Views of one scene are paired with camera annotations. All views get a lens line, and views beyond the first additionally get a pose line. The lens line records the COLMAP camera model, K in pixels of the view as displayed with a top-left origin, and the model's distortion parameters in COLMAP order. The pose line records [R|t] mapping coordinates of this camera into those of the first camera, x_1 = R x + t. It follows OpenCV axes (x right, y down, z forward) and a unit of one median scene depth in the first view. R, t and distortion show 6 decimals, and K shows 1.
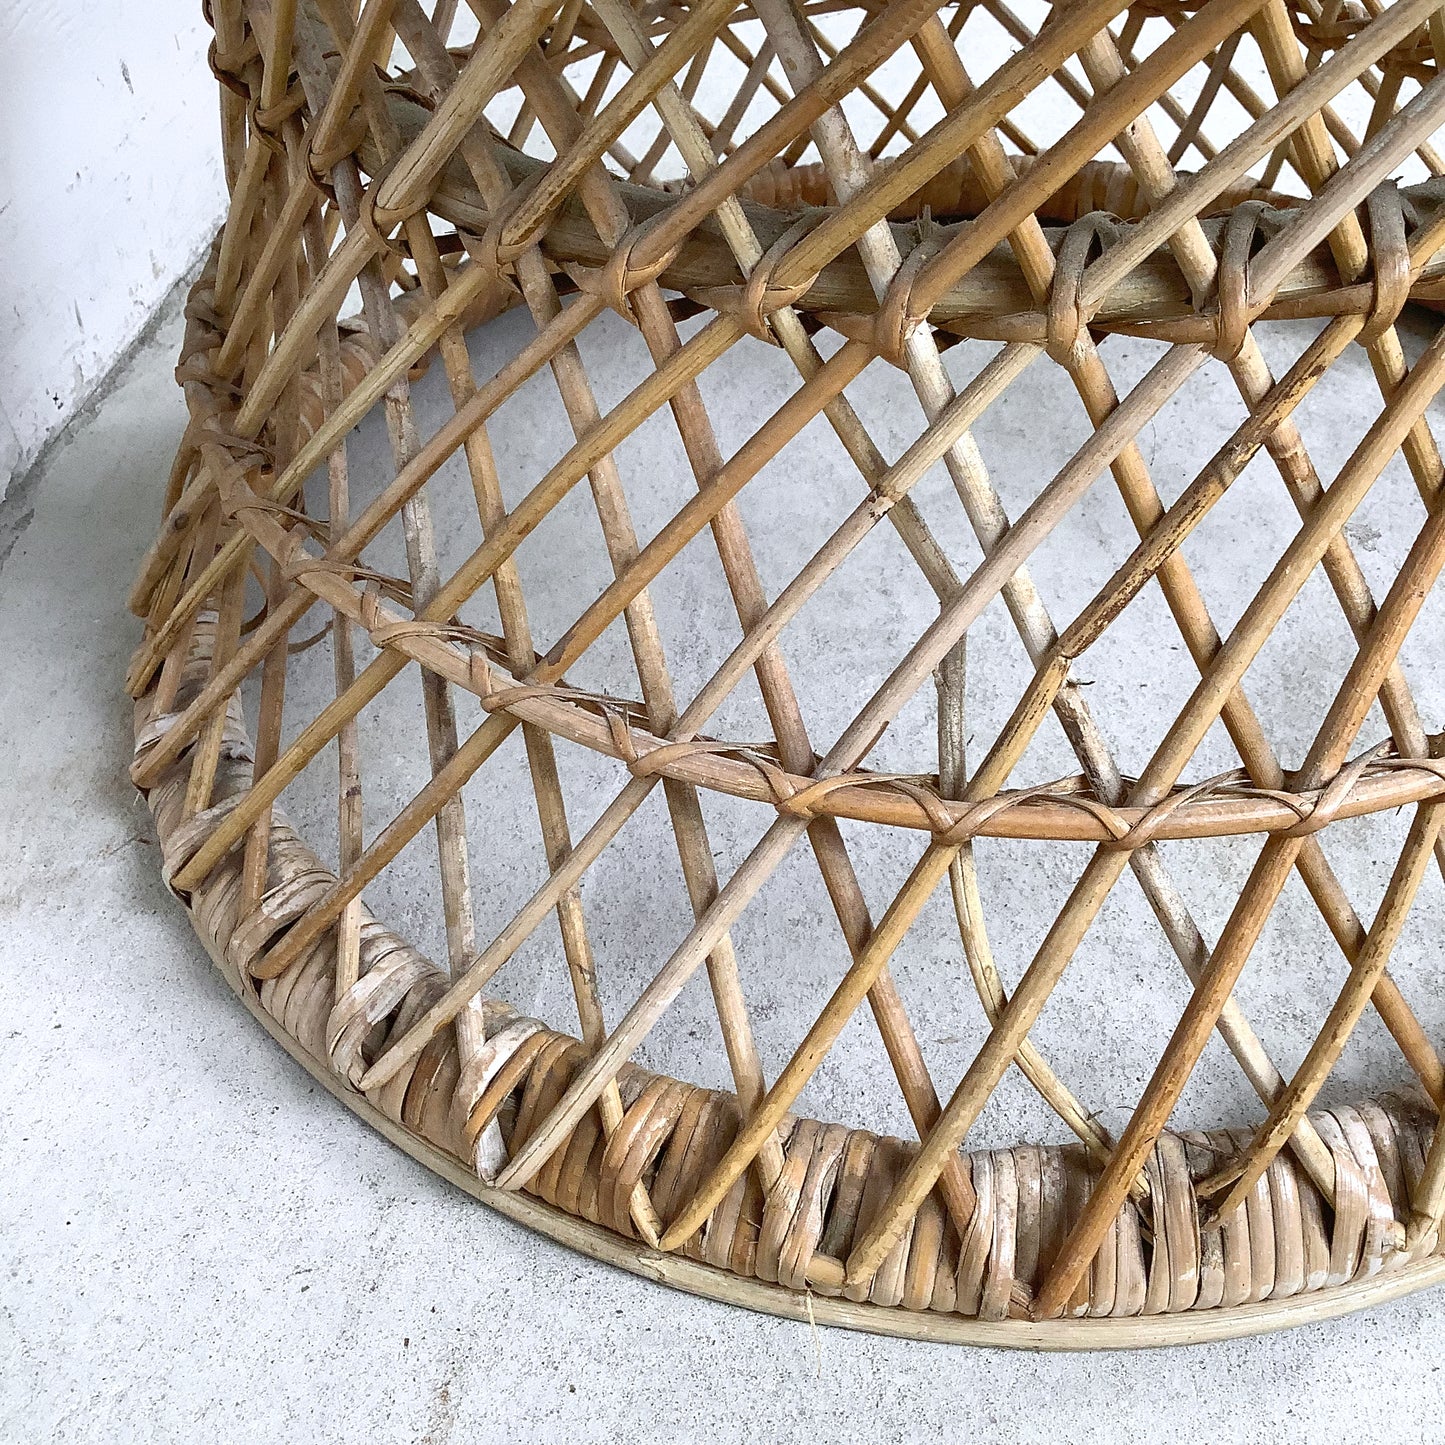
lens RADIAL K [[1756.0, 0, 722.9], [0, 1756.0, 717.0], [0, 0, 1]] dist [0.111936, -0.224039]
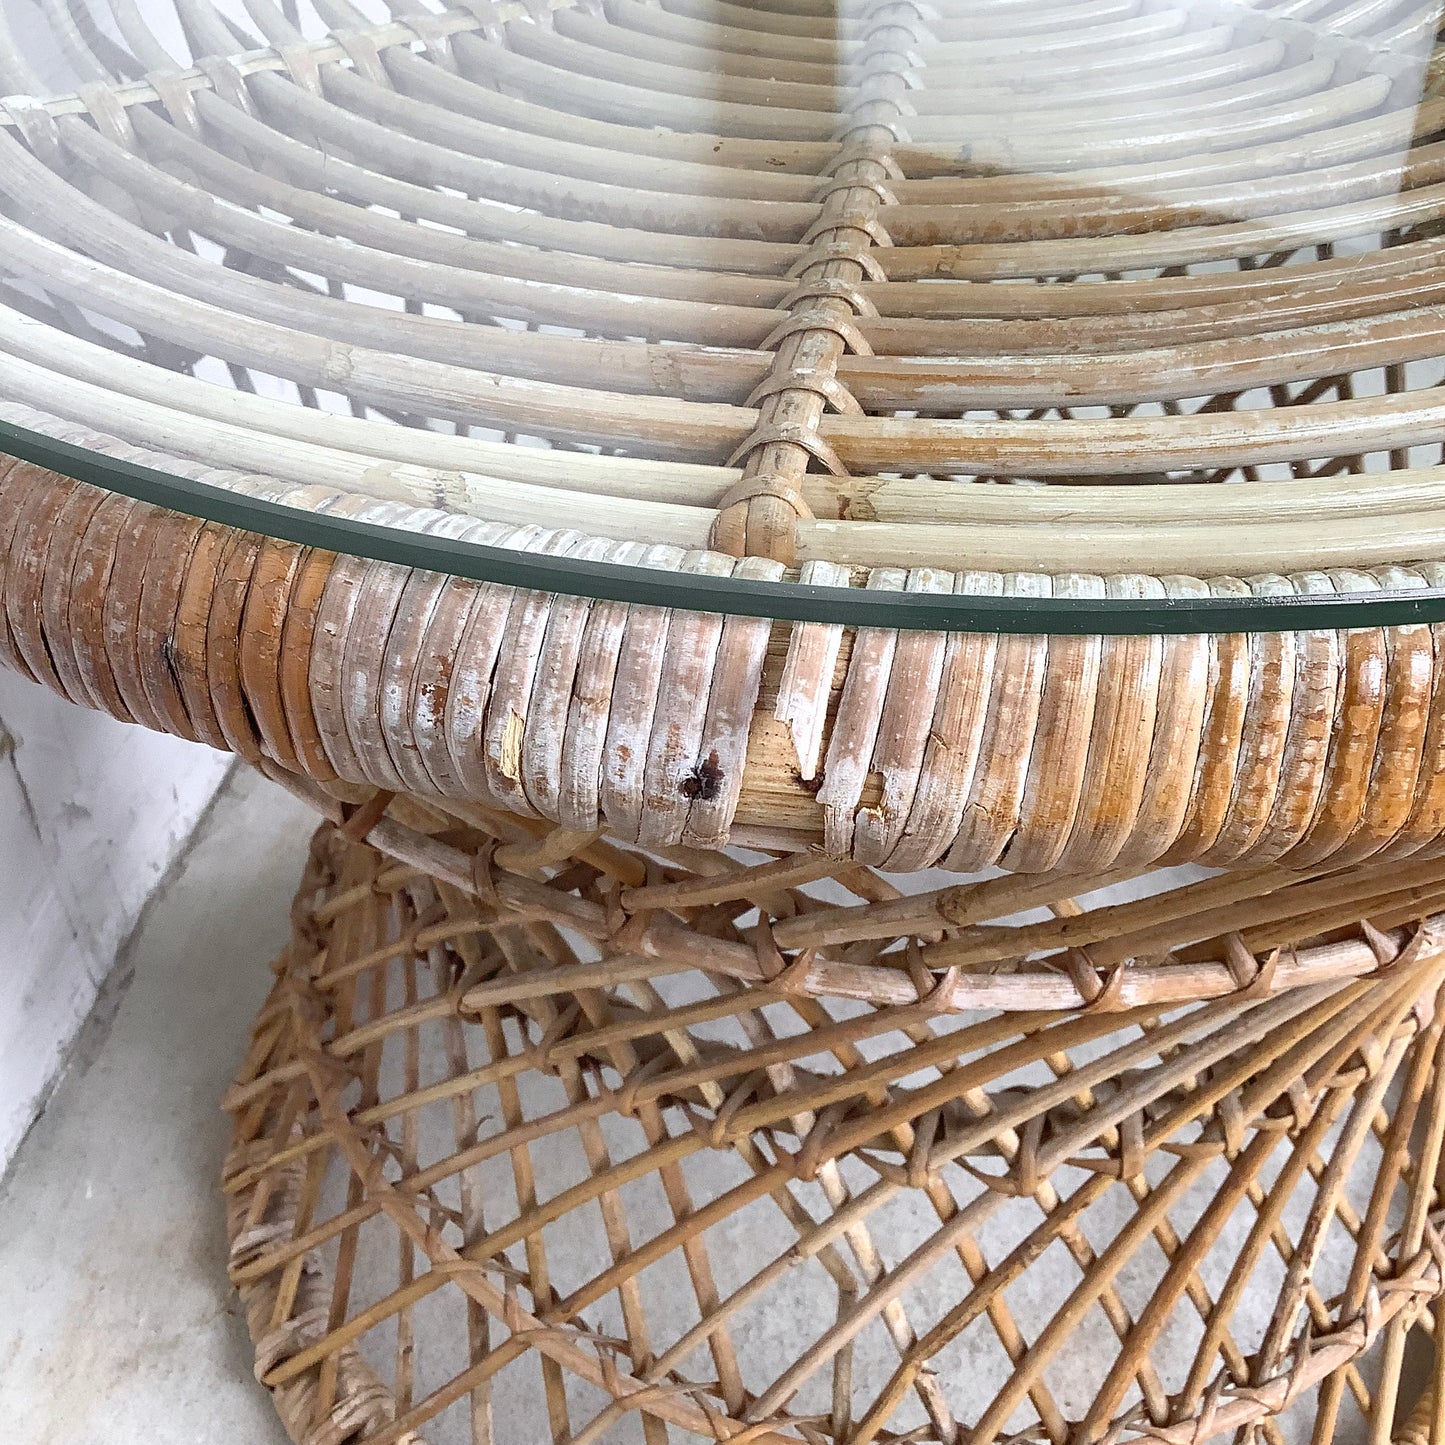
lens RADIAL K [[1767.3, 0, 727.6], [0, 1767.3, 720.3], [0, 0, 1]] dist [0.146133, -0.378896]
pose [[0.998575, 0.047037, 0.025218, -0.024055], [-0.046450, 0.998647, -0.023375, -0.468960], [-0.026284, 0.022170, 0.999409, -0.440228]]
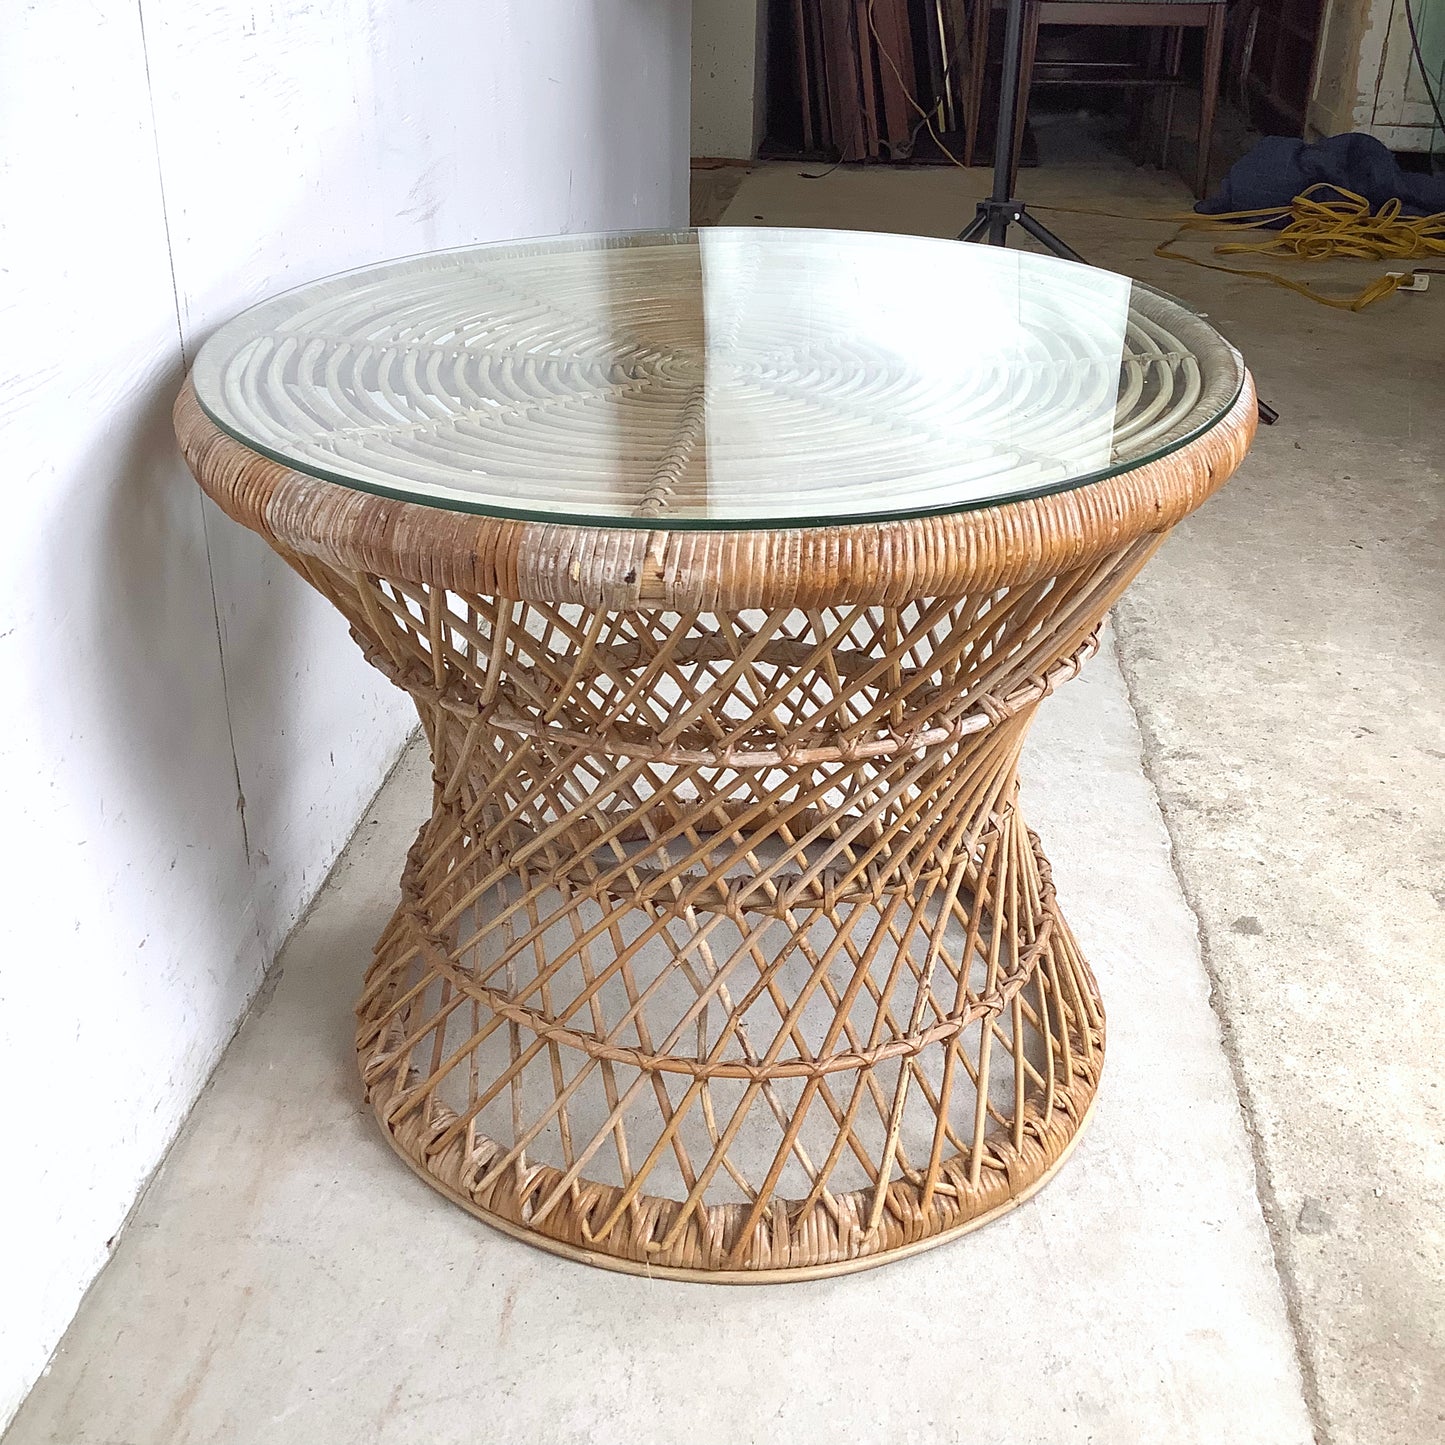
lens RADIAL K [[1750.6, 0, 726.8], [0, 1750.6, 718.7], [0, 0, 1]] dist [0.140973, -0.287605]
pose [[0.997156, 0.029820, 0.069208, -0.042303], [-0.009552, 0.960982, -0.276445, 0.279646], [-0.074752, 0.274998, 0.958535, -1.819289]]
